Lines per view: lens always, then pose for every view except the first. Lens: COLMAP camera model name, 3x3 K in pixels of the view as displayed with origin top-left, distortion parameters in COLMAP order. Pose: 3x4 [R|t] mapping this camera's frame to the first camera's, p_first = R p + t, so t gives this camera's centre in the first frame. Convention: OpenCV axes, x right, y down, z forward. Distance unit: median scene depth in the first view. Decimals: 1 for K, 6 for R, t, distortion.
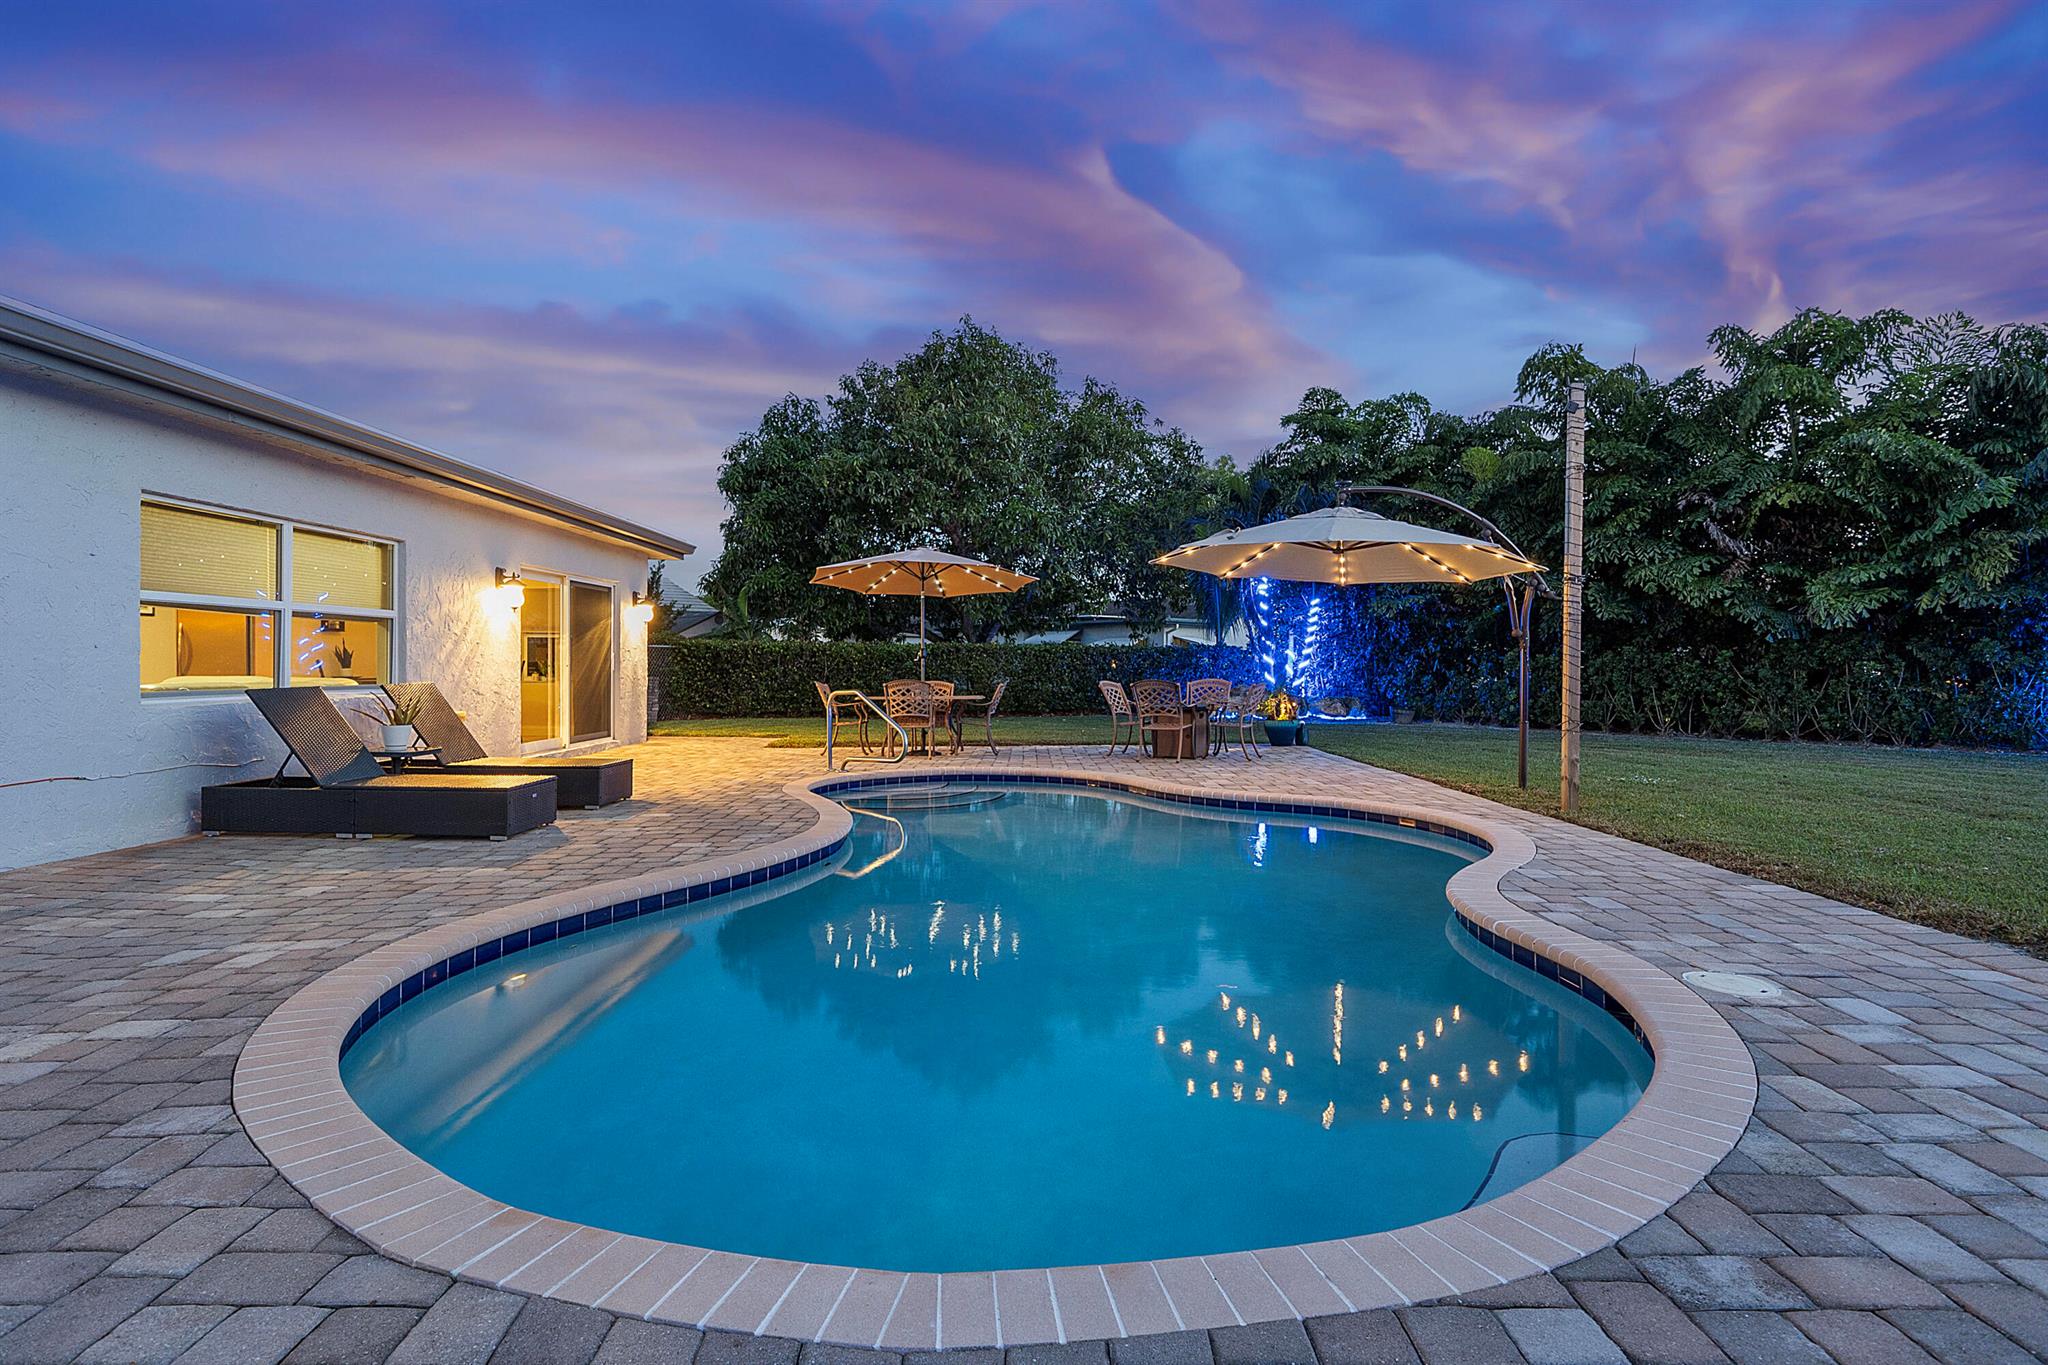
lens RADIAL K [[1081.1, 0, 1022.5], [0, 1081.1, 677.6], [0, 0, 1]] dist [-0.006684, 0.000228]
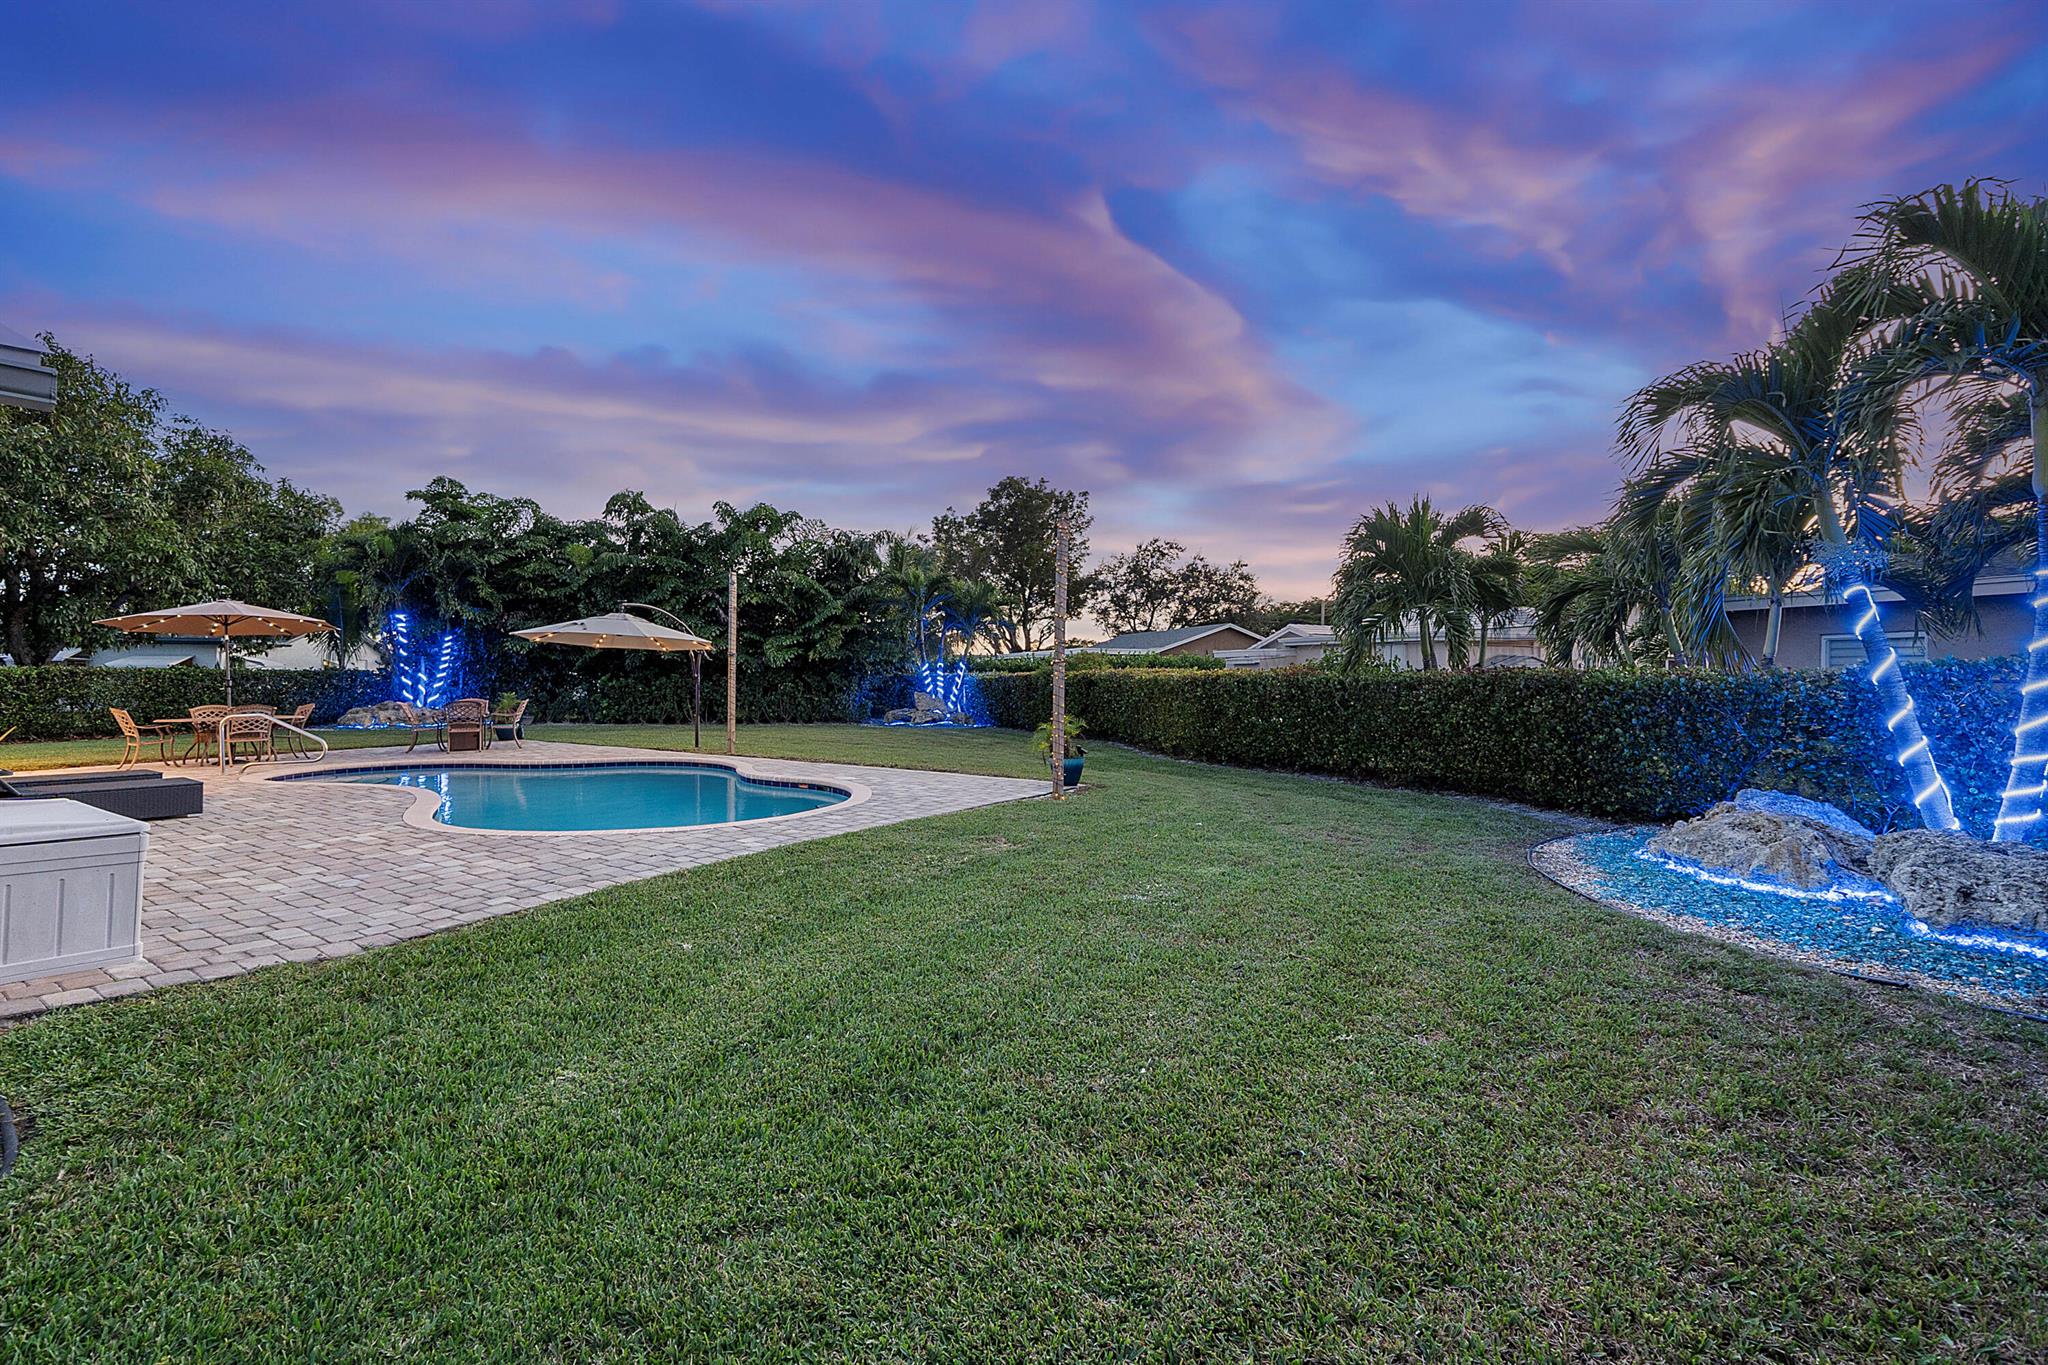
lens RADIAL K [[855.6, 0, 1023.6], [0, 855.6, 680.3], [0, 0, 1]] dist [0.012161, 0.000451]
pose [[0.525599, -0.006397, 0.850708, -0.336628], [0.006288, 0.999974, 0.003634, -0.021623], [-0.850709, 0.003439, 0.525626, -0.217906]]
